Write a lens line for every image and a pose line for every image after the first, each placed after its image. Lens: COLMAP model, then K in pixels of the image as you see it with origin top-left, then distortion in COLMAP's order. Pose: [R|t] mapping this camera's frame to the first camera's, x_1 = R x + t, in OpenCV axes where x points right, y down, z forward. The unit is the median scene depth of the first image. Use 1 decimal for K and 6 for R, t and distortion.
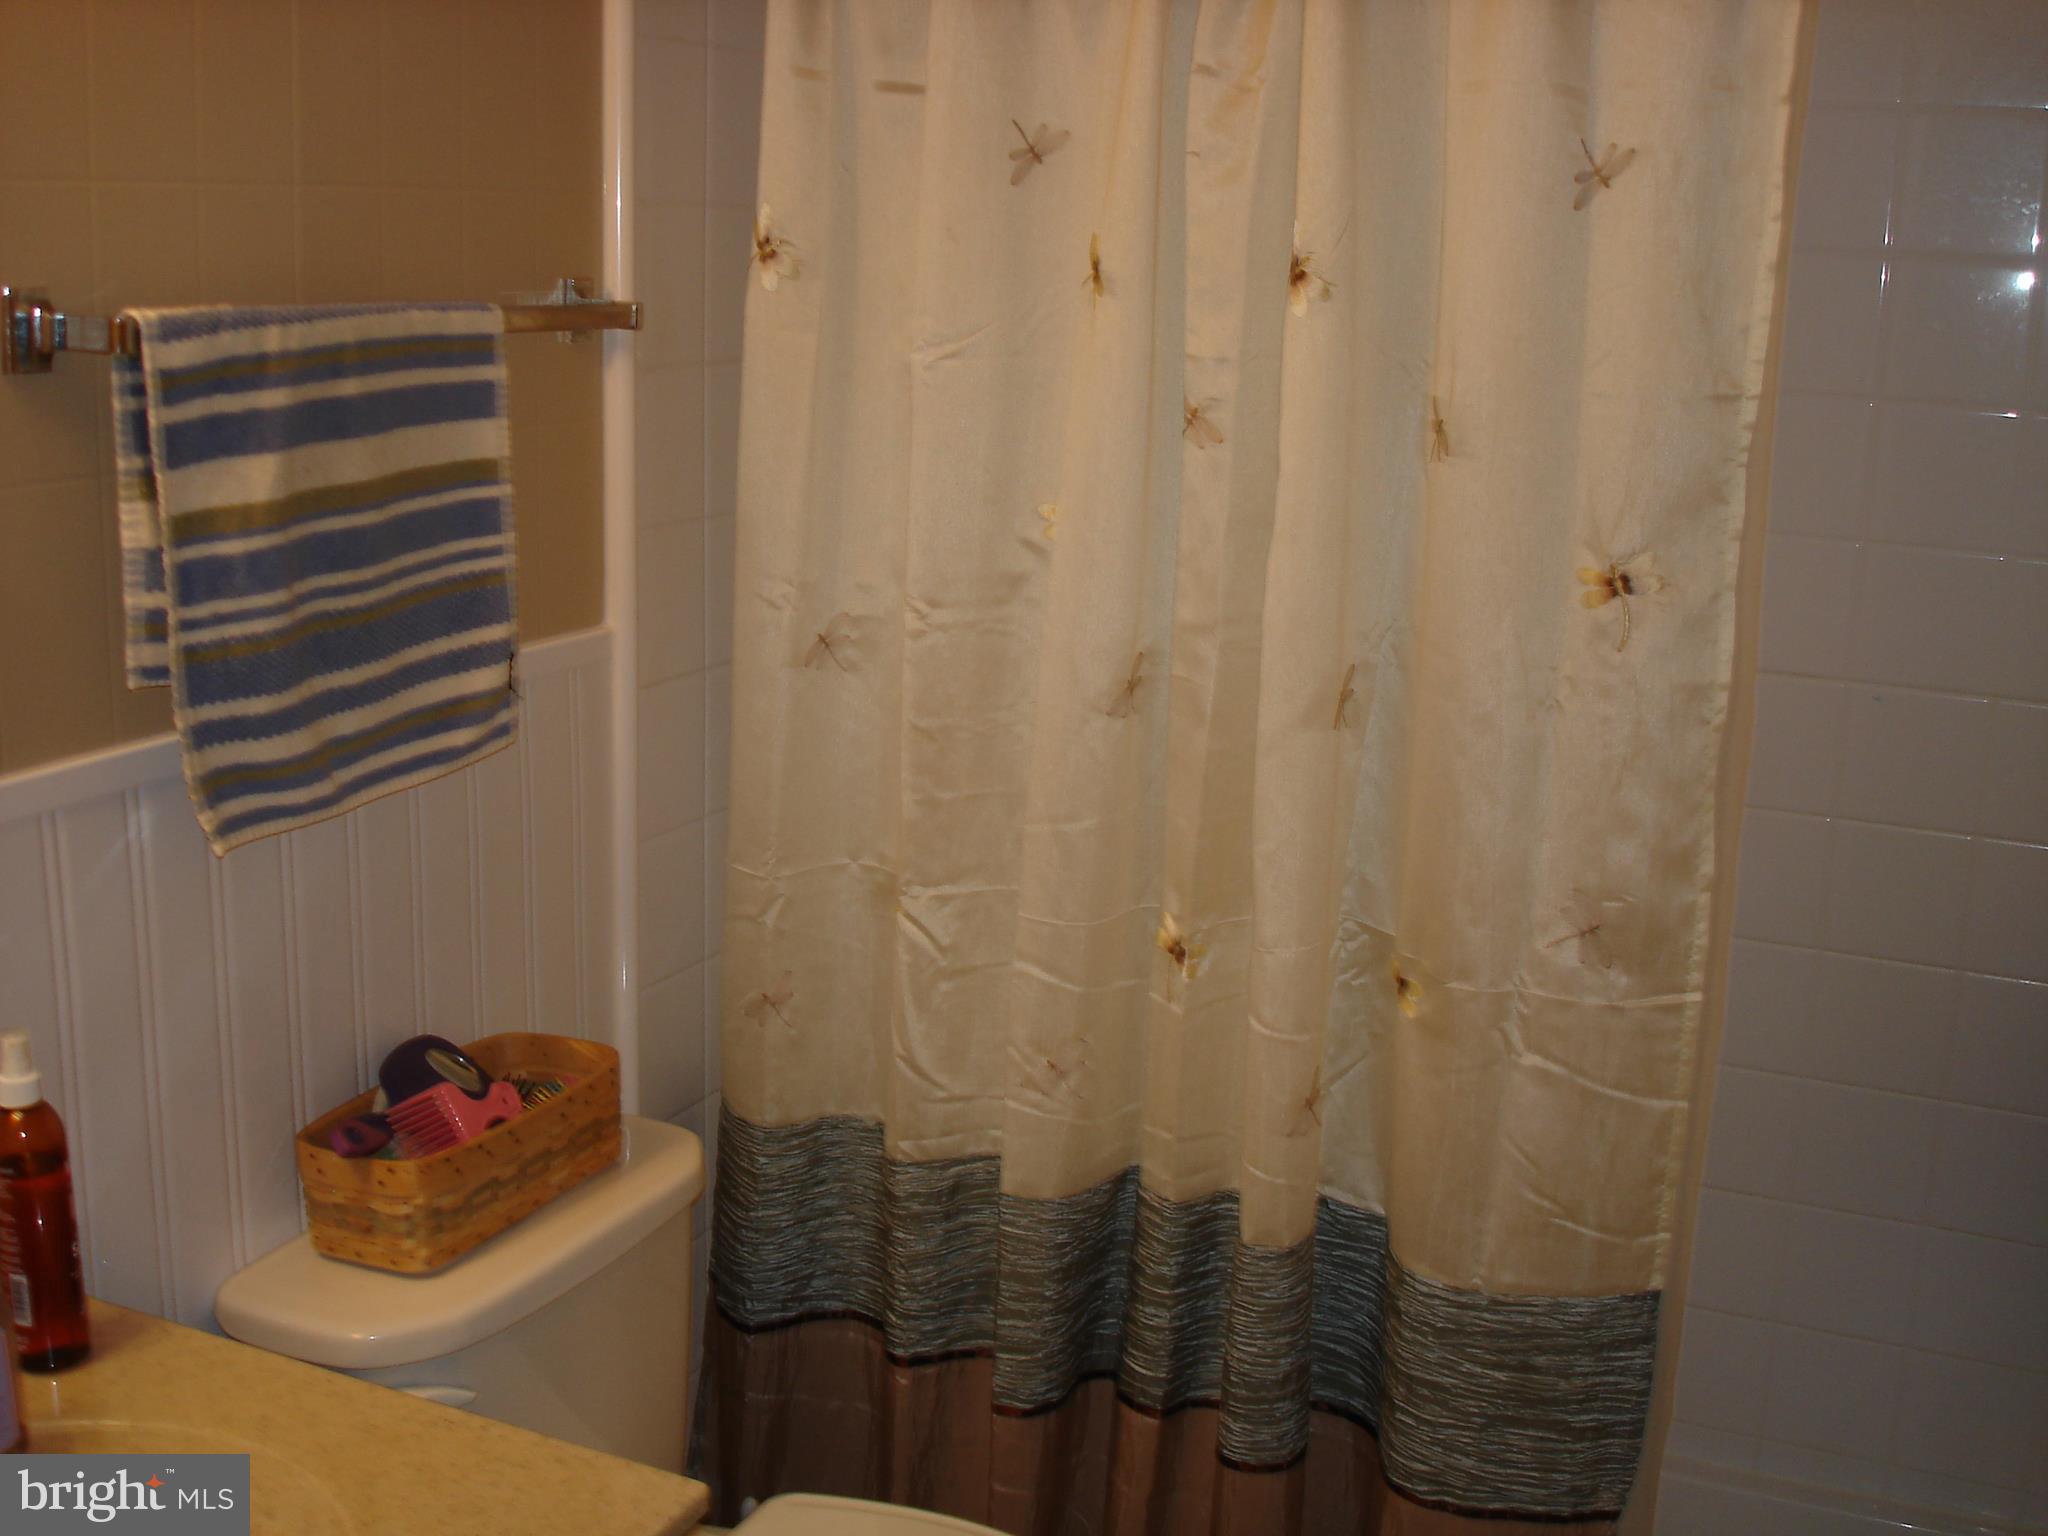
lens RADIAL K [[2280.8, 0, 1026.5], [0, 2280.8, 736.6], [0, 0, 1]] dist [-0.069500, -0.130332]
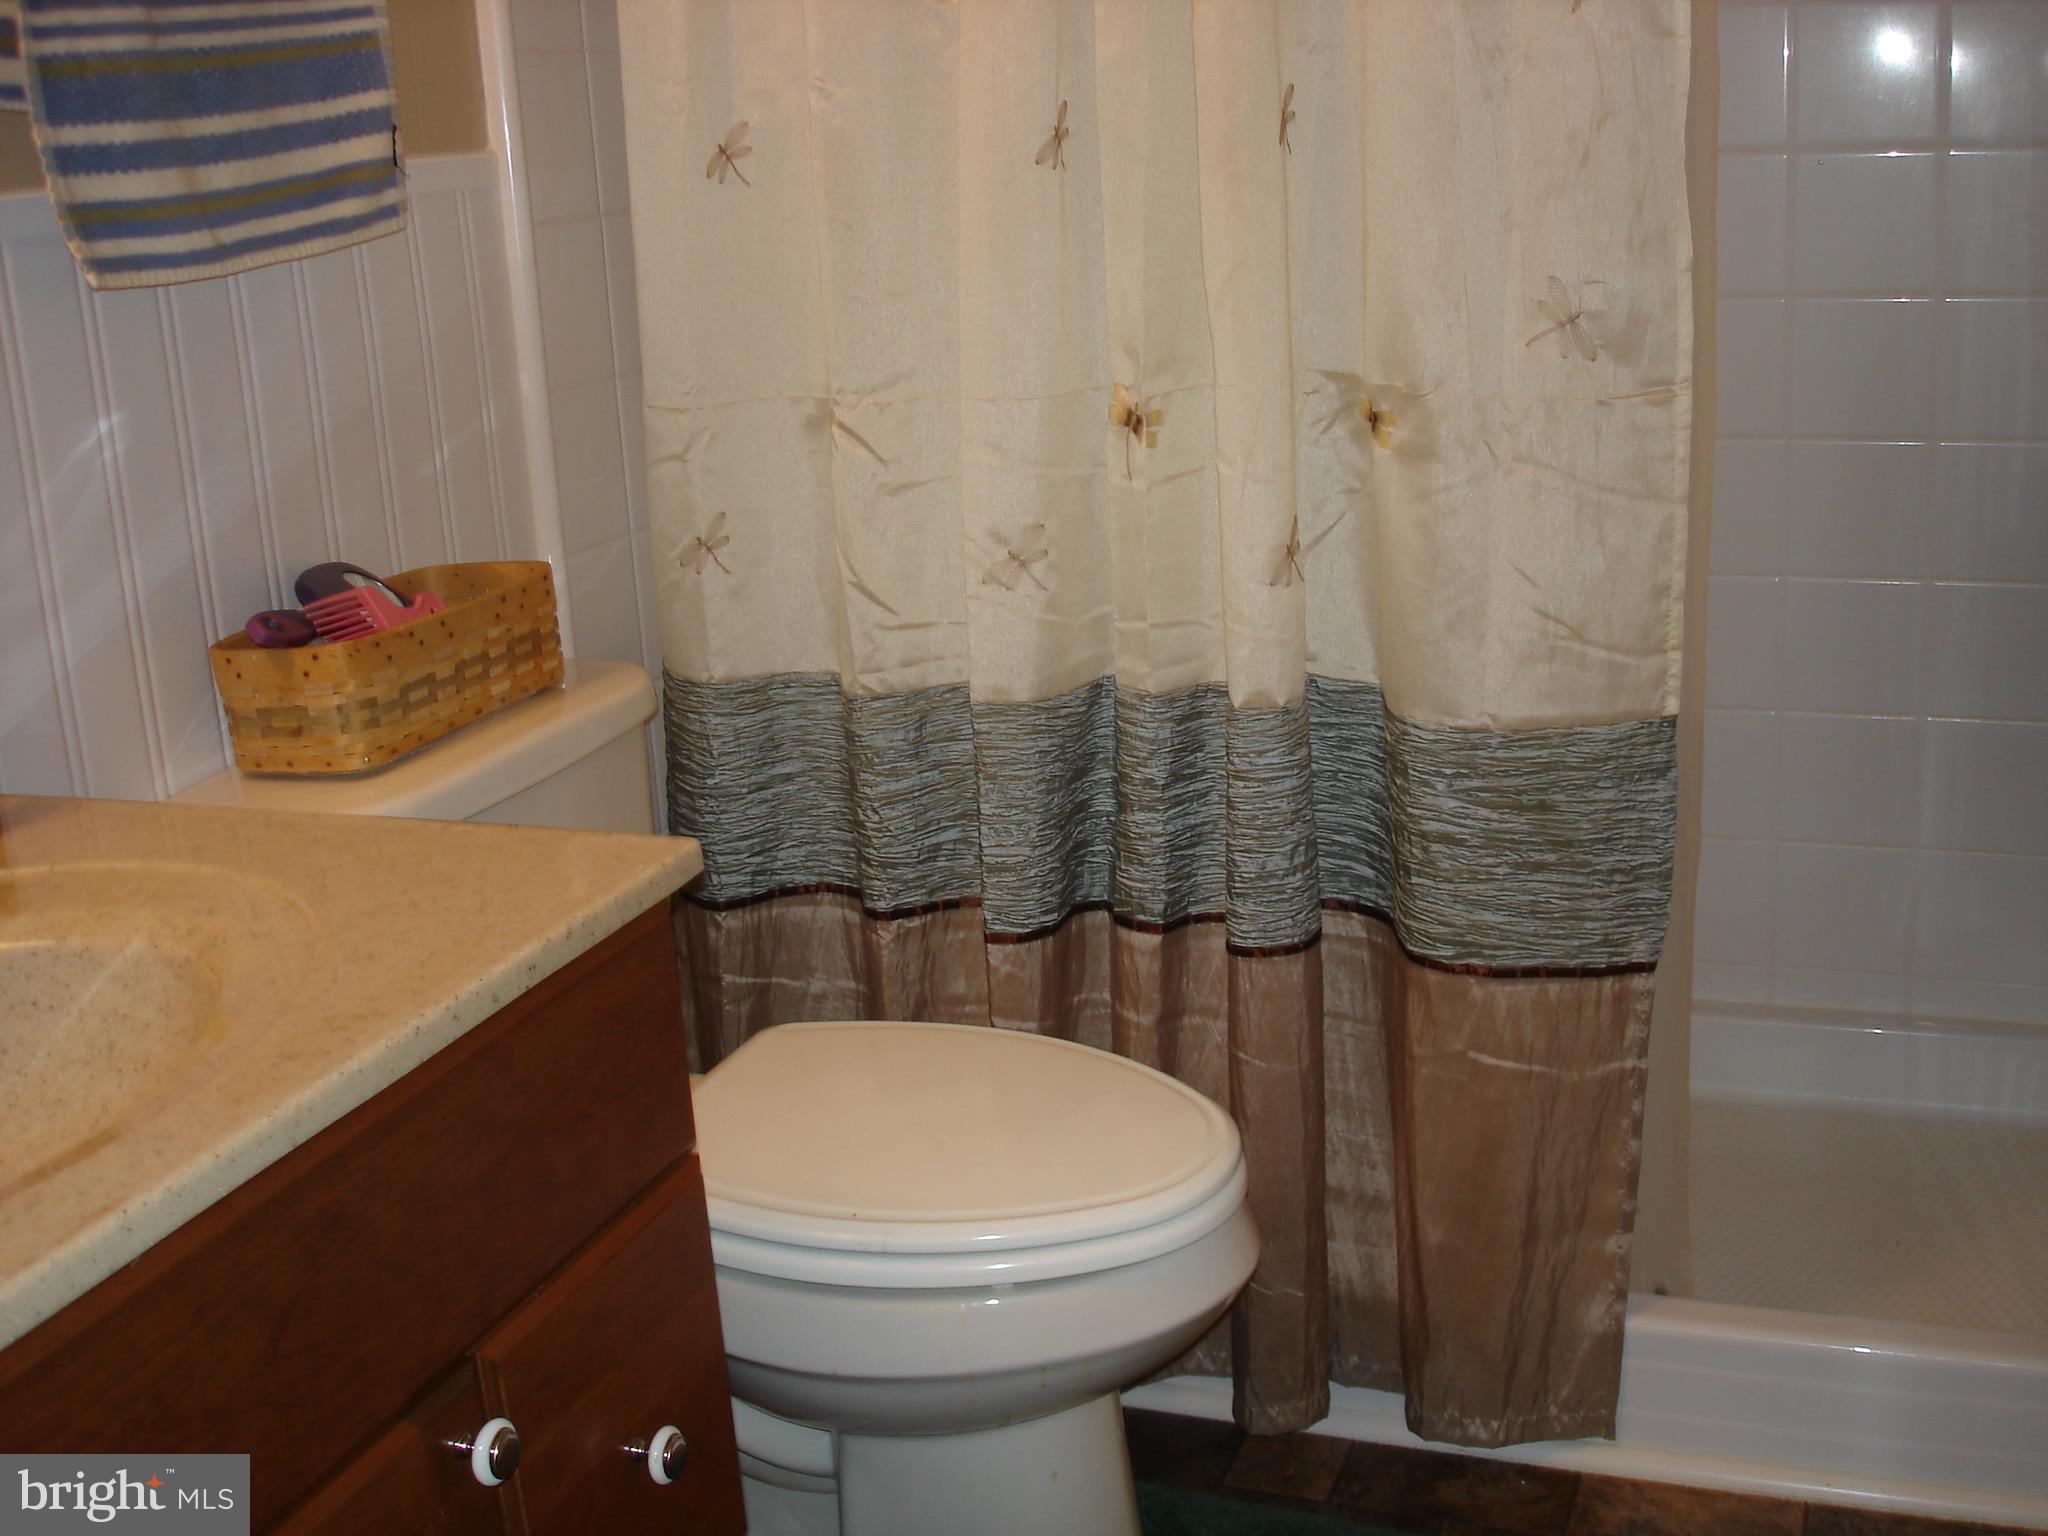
lens RADIAL K [[2280.8, 0, 1026.5], [0, 2280.8, 736.6], [0, 0, 1]] dist [-0.069500, -0.130332]
pose [[0.994070, -0.100445, 0.041662, -0.030861], [0.098397, 0.993960, 0.048593, 0.177986], [-0.046291, -0.044205, 0.997949, 0.058255]]
